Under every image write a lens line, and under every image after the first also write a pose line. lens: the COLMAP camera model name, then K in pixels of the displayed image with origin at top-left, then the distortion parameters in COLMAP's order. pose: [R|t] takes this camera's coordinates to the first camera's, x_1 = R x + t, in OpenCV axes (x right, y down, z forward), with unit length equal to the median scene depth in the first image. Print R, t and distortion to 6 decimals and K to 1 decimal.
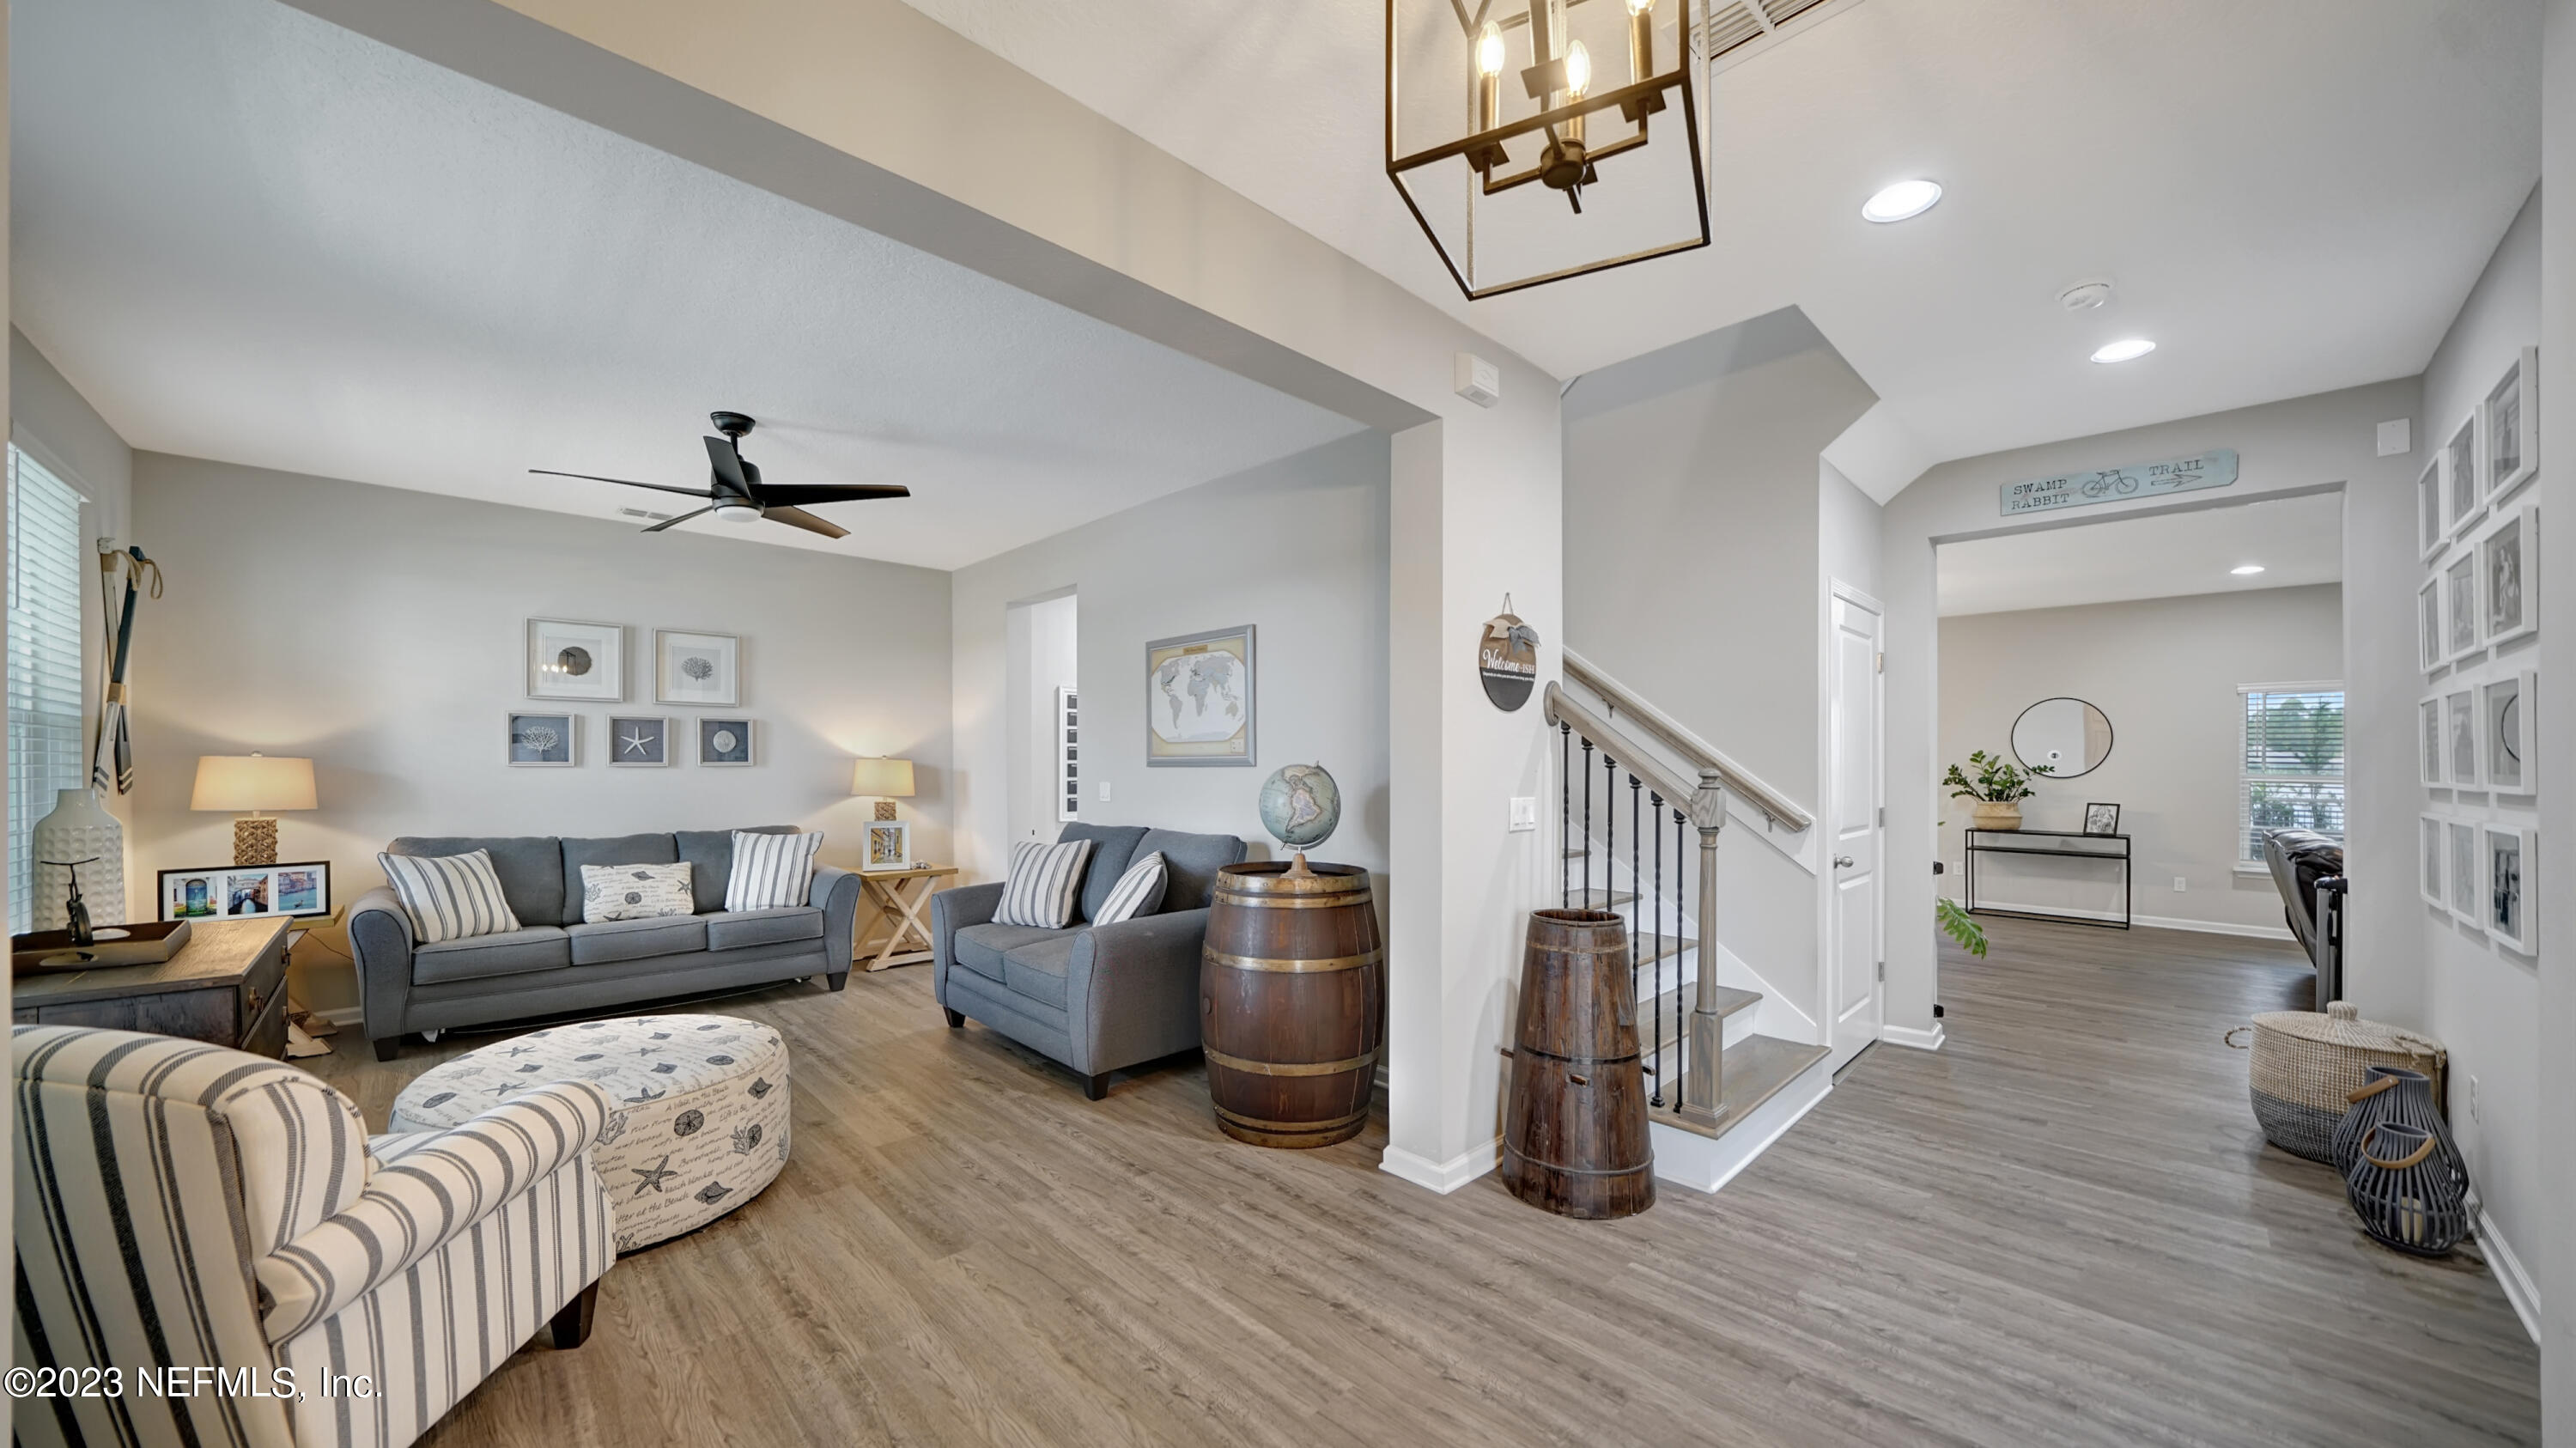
lens RADIAL K [[900.2, 0, 1295.6], [0, 900.2, 737.8], [0, 0, 1]] dist [-0.000228, -0.000007]
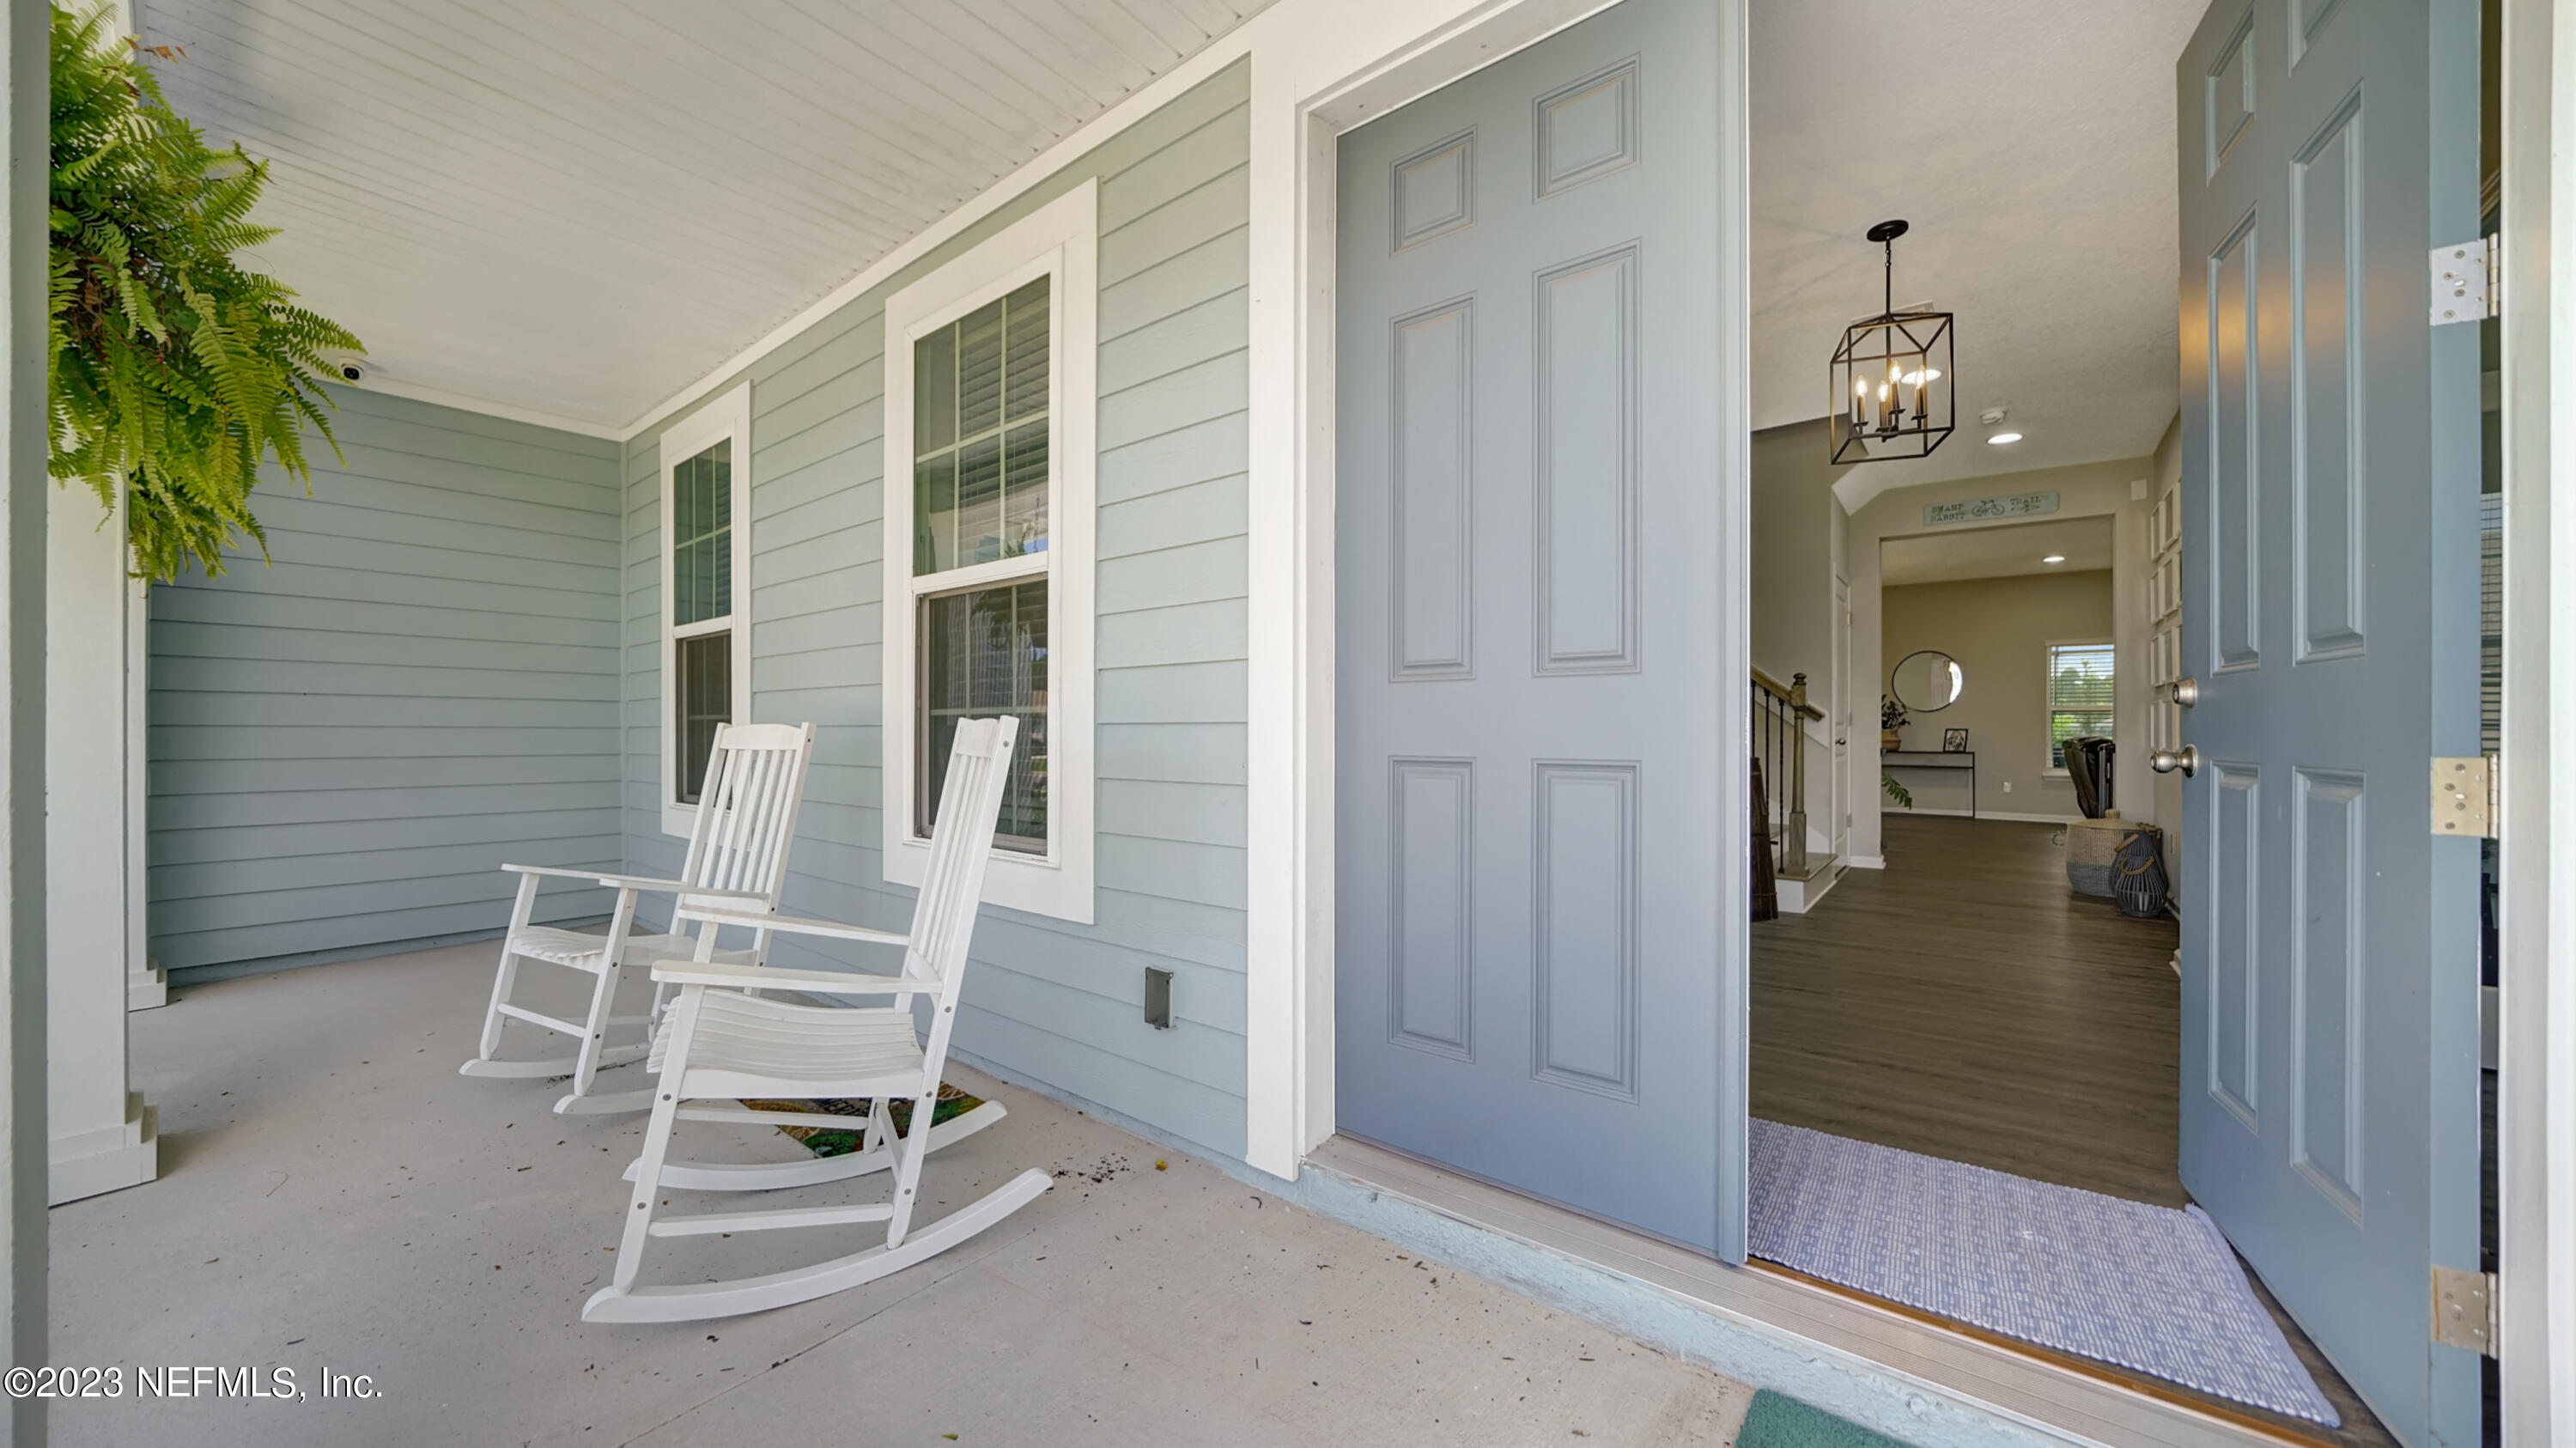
lens RADIAL K [[930.3, 0, 1288.0], [0, 930.3, 724.0], [0, 0, 1]] dist [-0.000670, -0.000038]
pose [[0.990573, -0.014067, 0.136262, -0.602447], [0.012093, 0.999810, 0.015300, 0.068969], [-0.136451, -0.013508, 0.990555, -0.512393]]
